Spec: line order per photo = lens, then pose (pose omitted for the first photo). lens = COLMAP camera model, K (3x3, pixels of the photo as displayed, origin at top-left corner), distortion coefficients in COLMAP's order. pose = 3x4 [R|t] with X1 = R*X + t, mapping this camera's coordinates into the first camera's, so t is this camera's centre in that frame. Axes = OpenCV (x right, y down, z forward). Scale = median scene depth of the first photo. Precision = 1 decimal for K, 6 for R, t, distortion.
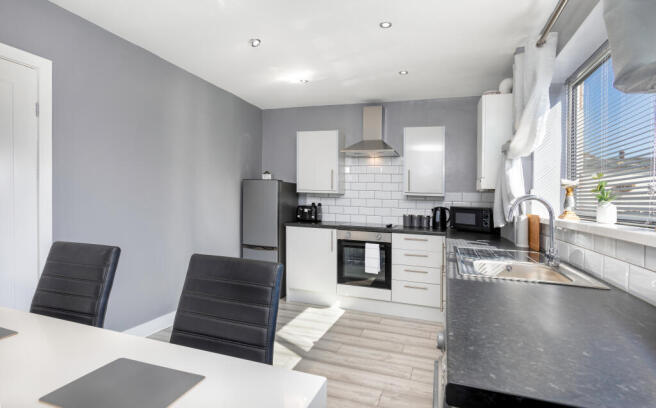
lens RADIAL K [[347.1, 0, 328.0], [0, 347.1, 204.0], [0, 0, 1]] dist [-0.000527, 0.000013]
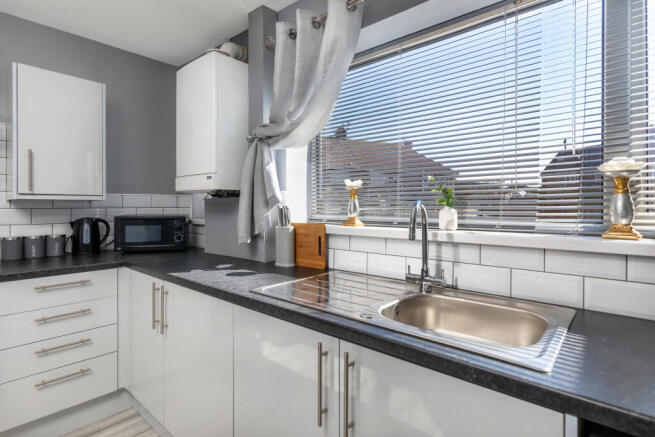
lens RADIAL K [[333.0, 0, 326.3], [0, 333.0, 197.0], [0, 0, 1]] dist [0.001700, 0.000425]
pose [[0.364591, -0.001282, 0.931167, -0.063512], [0.024261, 0.999673, -0.008122, -0.014468], [-0.930852, 0.025552, 0.364503, 0.435116]]
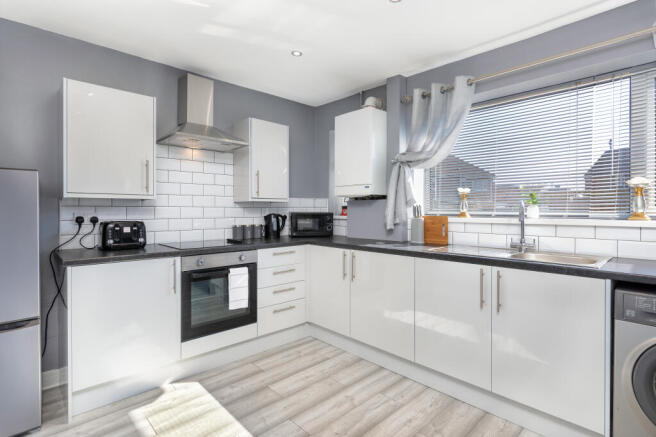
lens RADIAL K [[327.1, 0, 330.8], [0, 327.1, 205.0], [0, 0, 1]] dist [-0.001260, 0.000087]
pose [[0.444097, -0.014368, 0.895864, -0.398202], [0.027274, 0.999625, 0.002512, -0.013829], [-0.895564, 0.023318, 0.444322, 0.515639]]
